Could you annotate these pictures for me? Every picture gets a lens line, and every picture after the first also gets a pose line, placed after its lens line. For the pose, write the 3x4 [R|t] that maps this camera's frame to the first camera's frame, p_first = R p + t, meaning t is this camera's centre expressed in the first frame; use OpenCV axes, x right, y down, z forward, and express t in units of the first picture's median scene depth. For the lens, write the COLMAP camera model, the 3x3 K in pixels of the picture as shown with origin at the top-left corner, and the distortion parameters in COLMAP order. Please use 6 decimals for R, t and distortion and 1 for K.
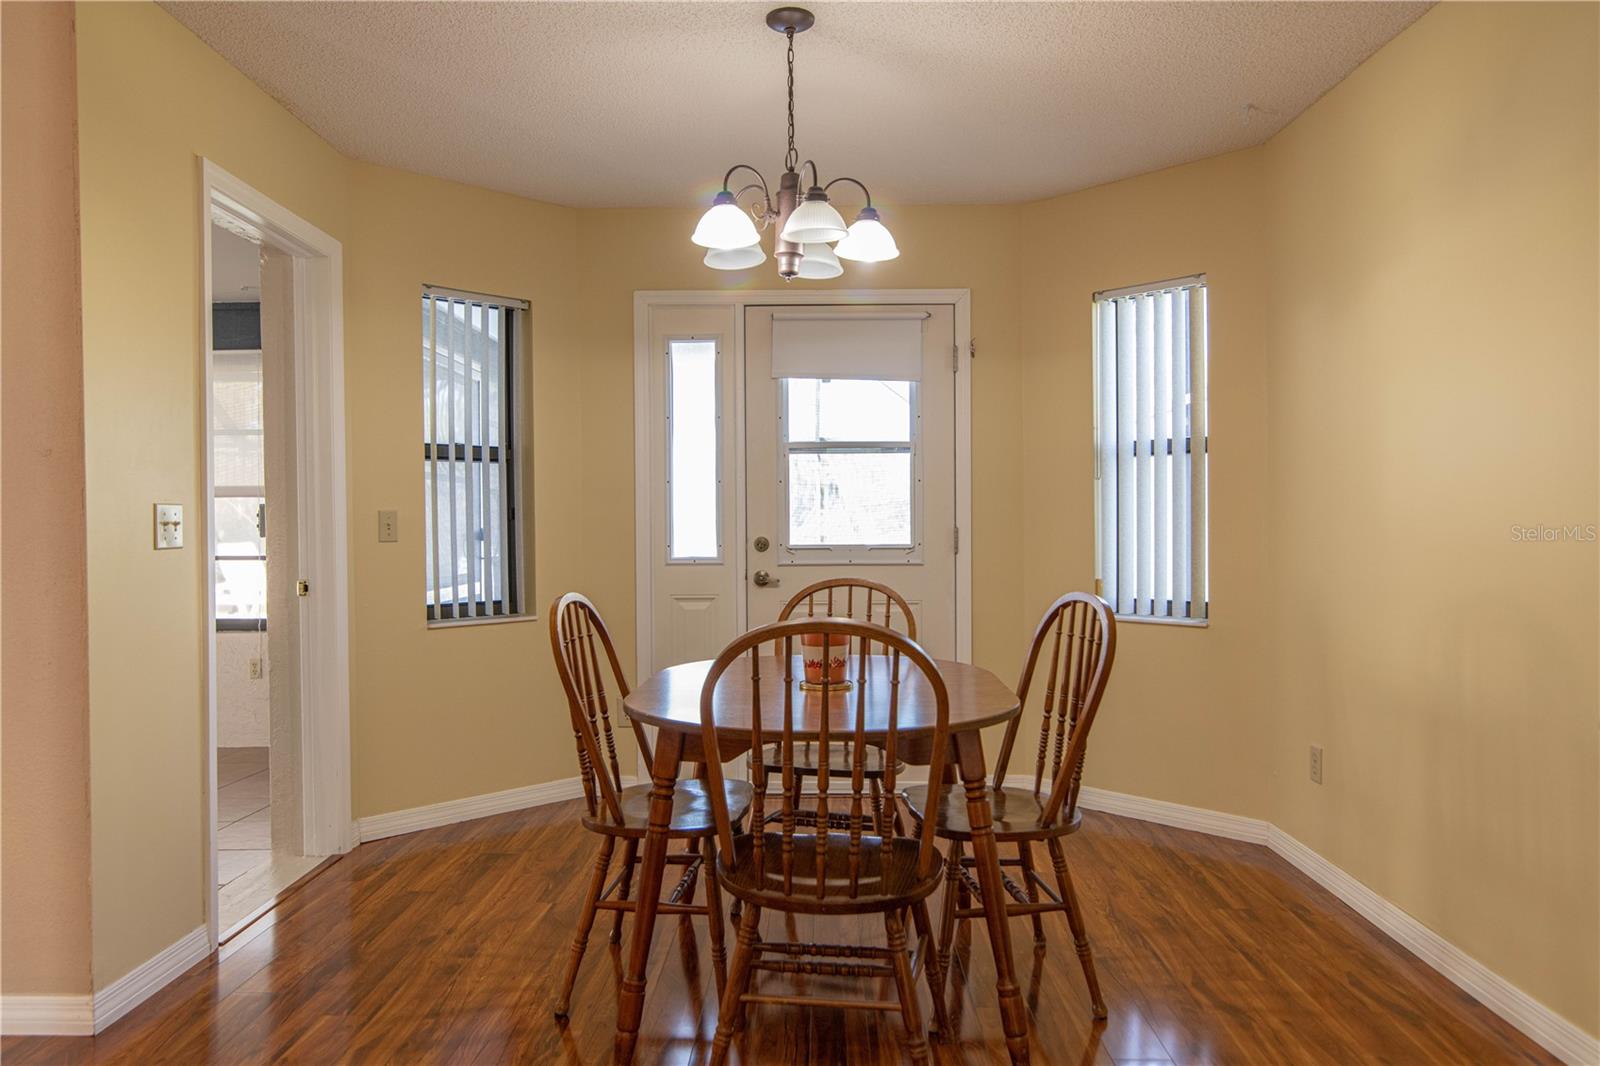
lens RADIAL K [[1089.0, 0, 800.6], [0, 1089.0, 539.6], [0, 0, 1]] dist [0.010814, 0.009108]
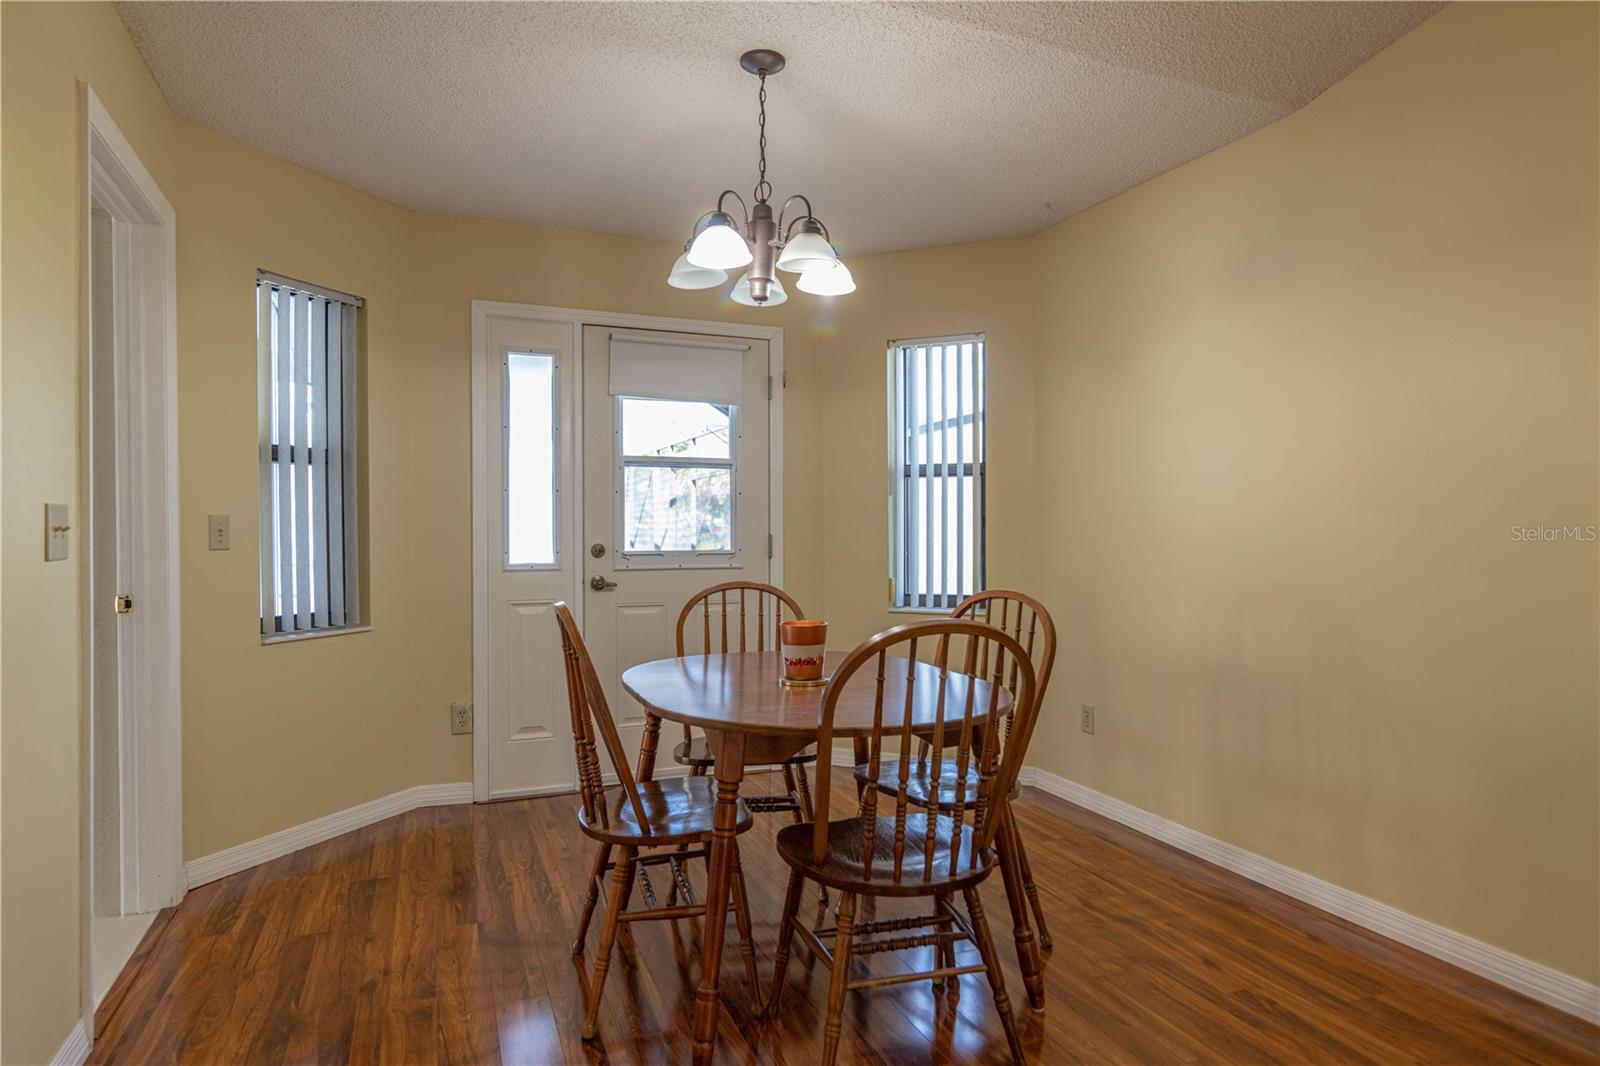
lens RADIAL K [[927.3, 0, 801.6], [0, 927.3, 538.3], [0, 0, 1]] dist [0.013958, -0.004817]
pose [[0.920534, 0.000534, 0.390663, -0.262156], [0.002344, 0.999974, -0.006891, -0.001448], [-0.390656, 0.007260, 0.920508, 0.116469]]
